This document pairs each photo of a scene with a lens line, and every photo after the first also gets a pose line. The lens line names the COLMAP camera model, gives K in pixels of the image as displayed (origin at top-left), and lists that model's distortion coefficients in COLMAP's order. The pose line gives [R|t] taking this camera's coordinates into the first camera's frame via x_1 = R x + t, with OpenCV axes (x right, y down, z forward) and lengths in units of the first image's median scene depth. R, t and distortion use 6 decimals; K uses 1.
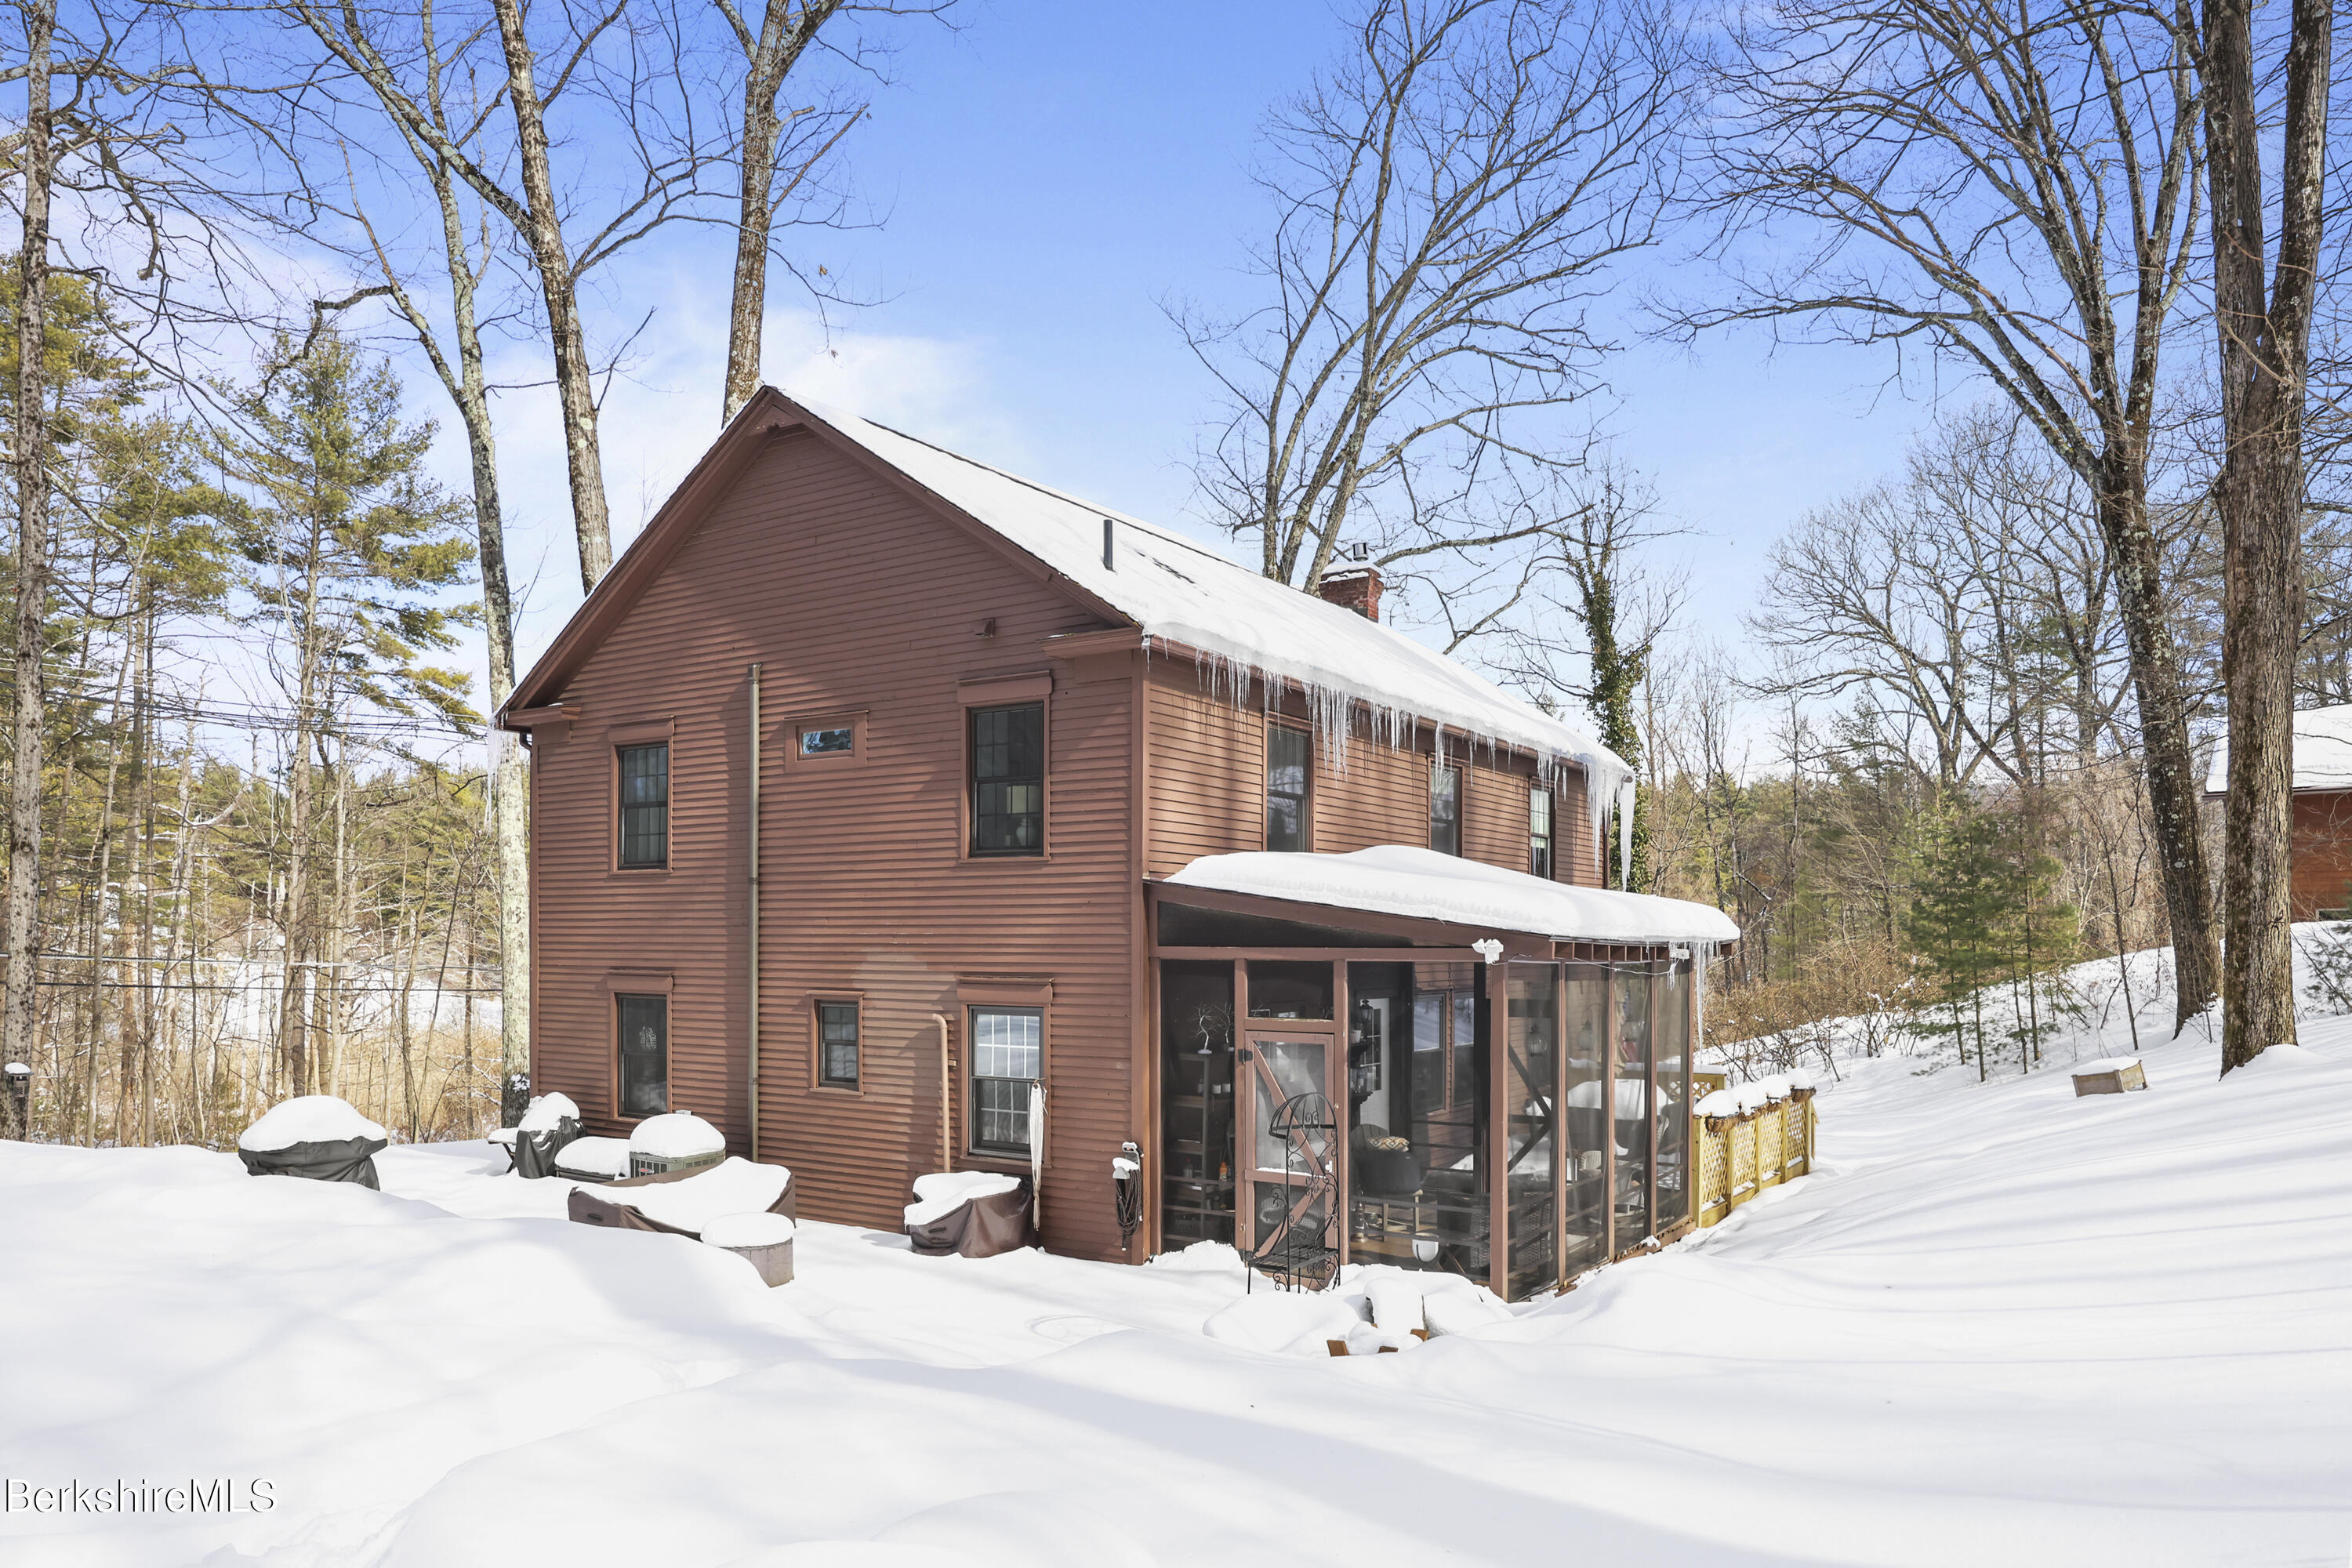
lens RADIAL K [[1576.1, 0, 1176.0], [0, 1576.1, 784.0], [0, 0, 1]] dist [0.000049, 0.001373]
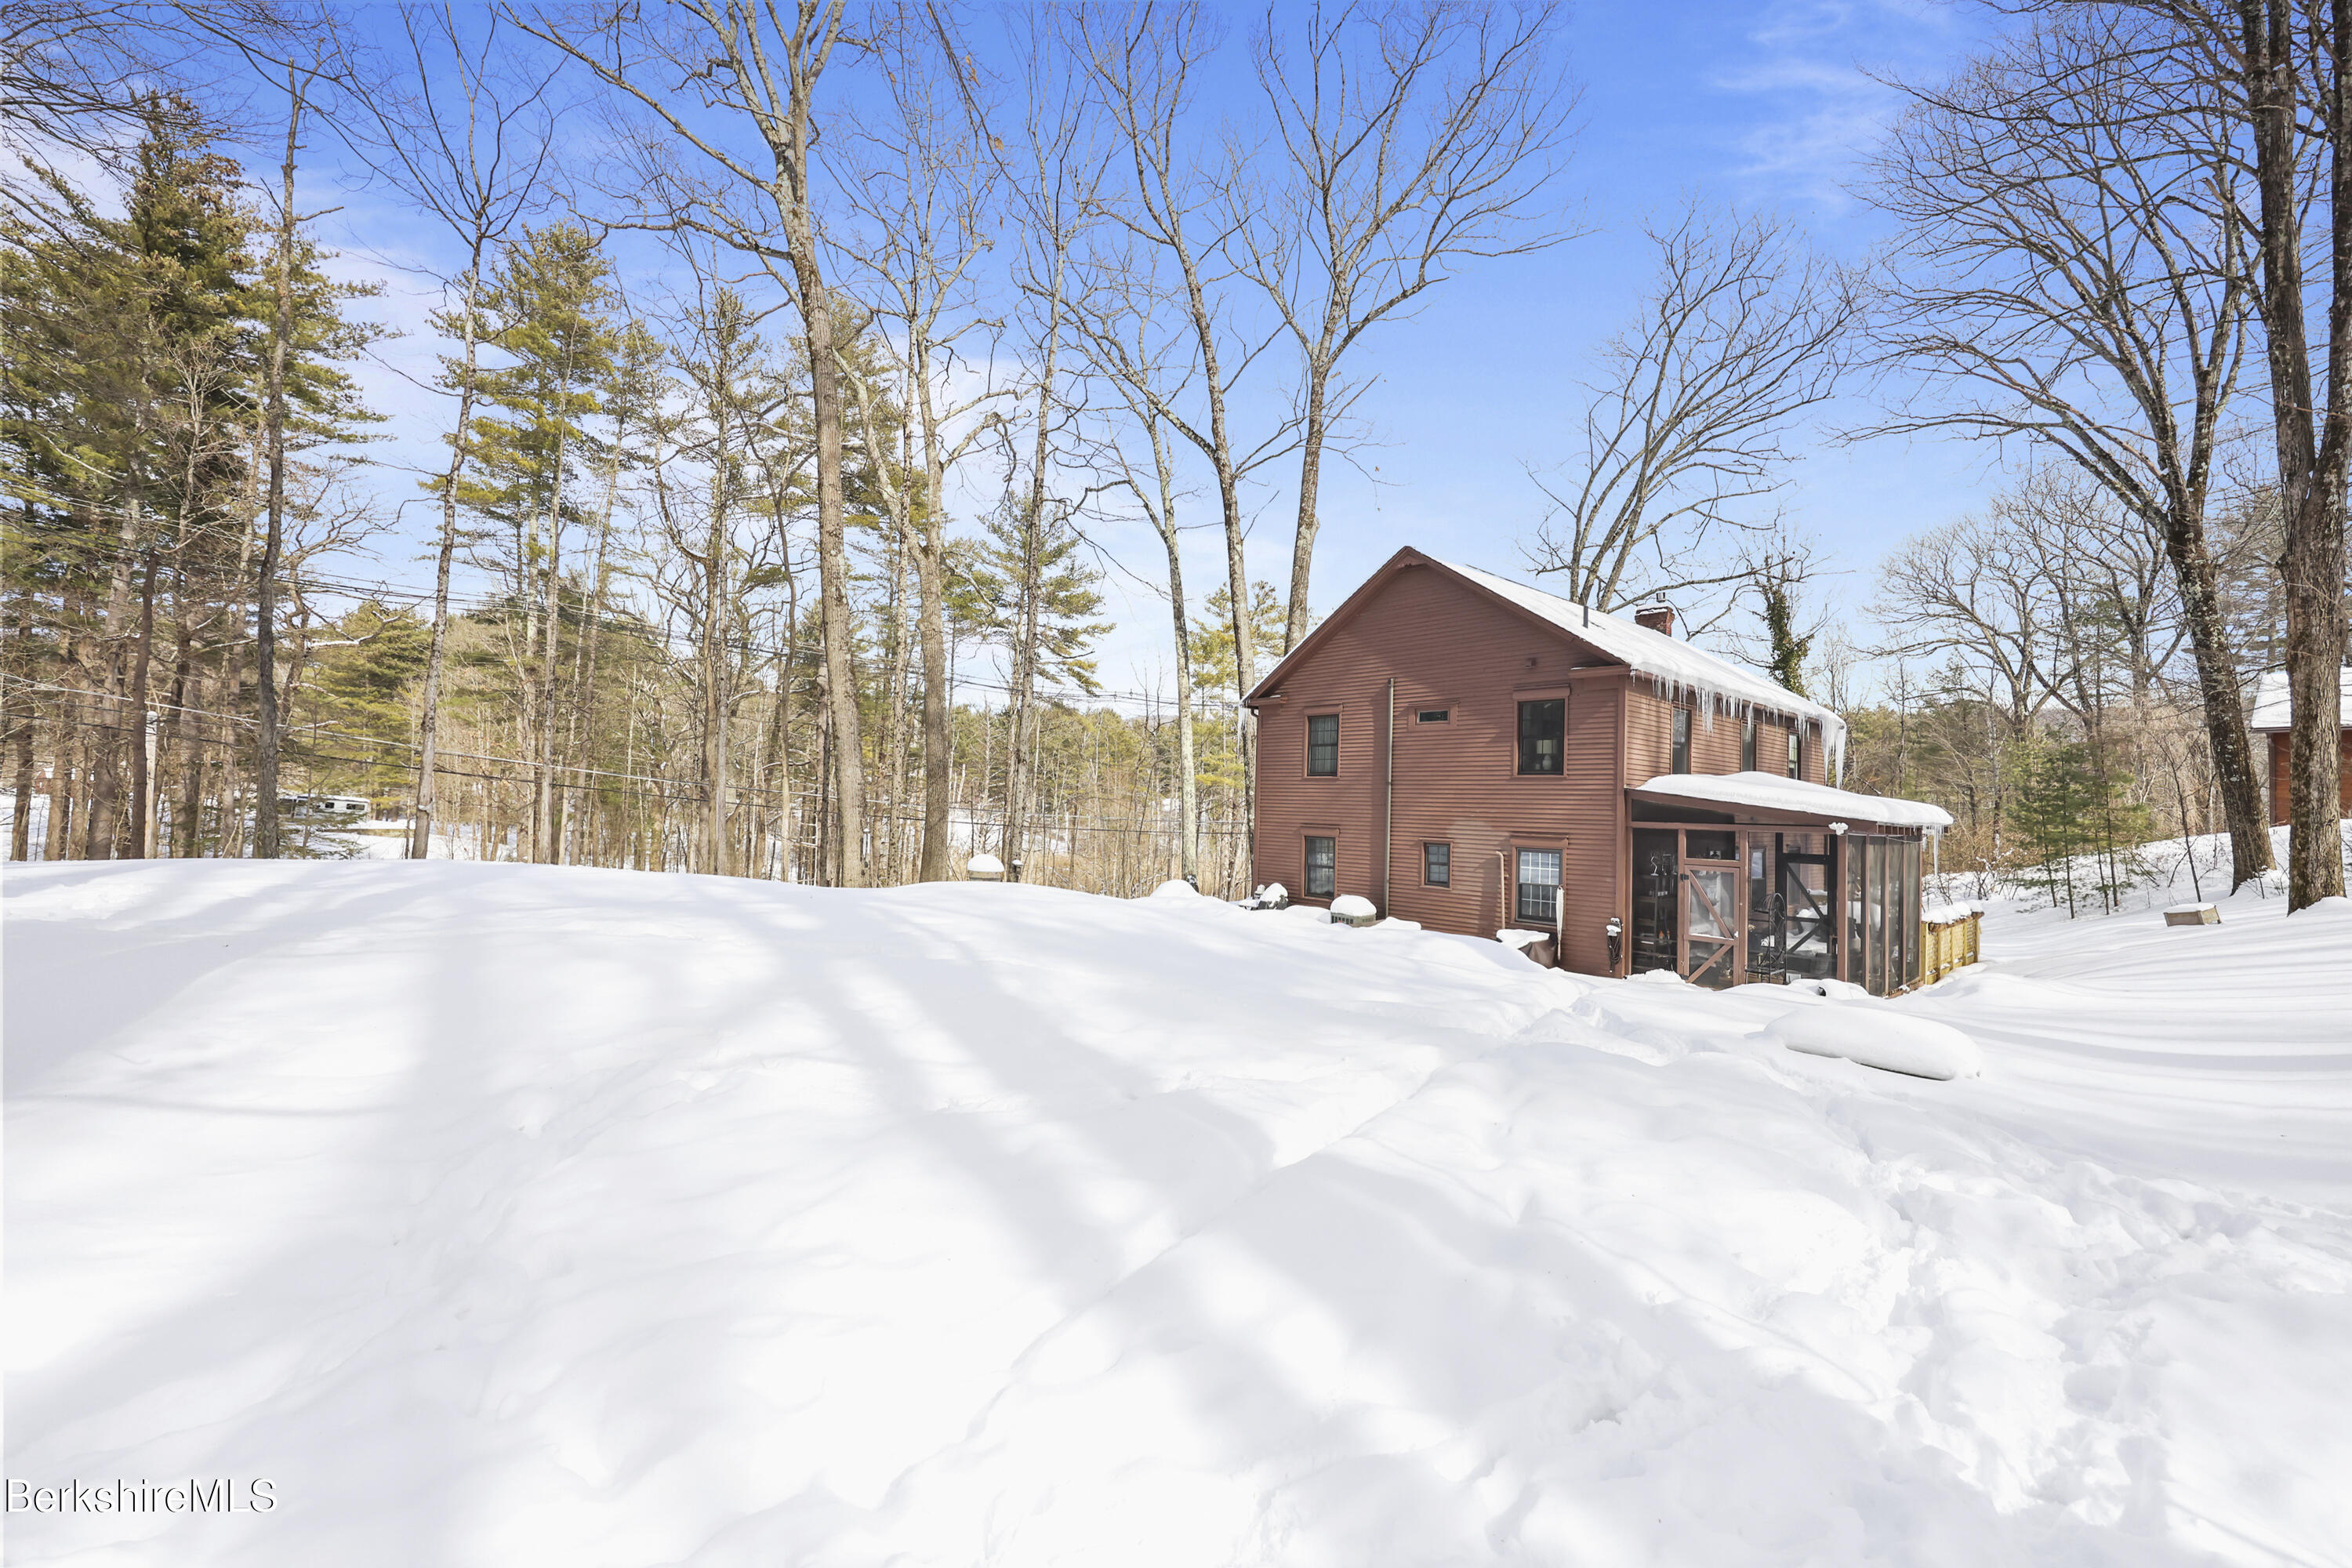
lens RADIAL K [[959.5, 0, 1177.8], [0, 959.5, 701.7], [0, 0, 1]] dist [0.000119, -0.000224]
pose [[0.968034, -0.006249, -0.250742, -0.117269], [0.003447, 0.999927, -0.011610, -0.016729], [0.250796, 0.010375, 0.967984, -0.149094]]
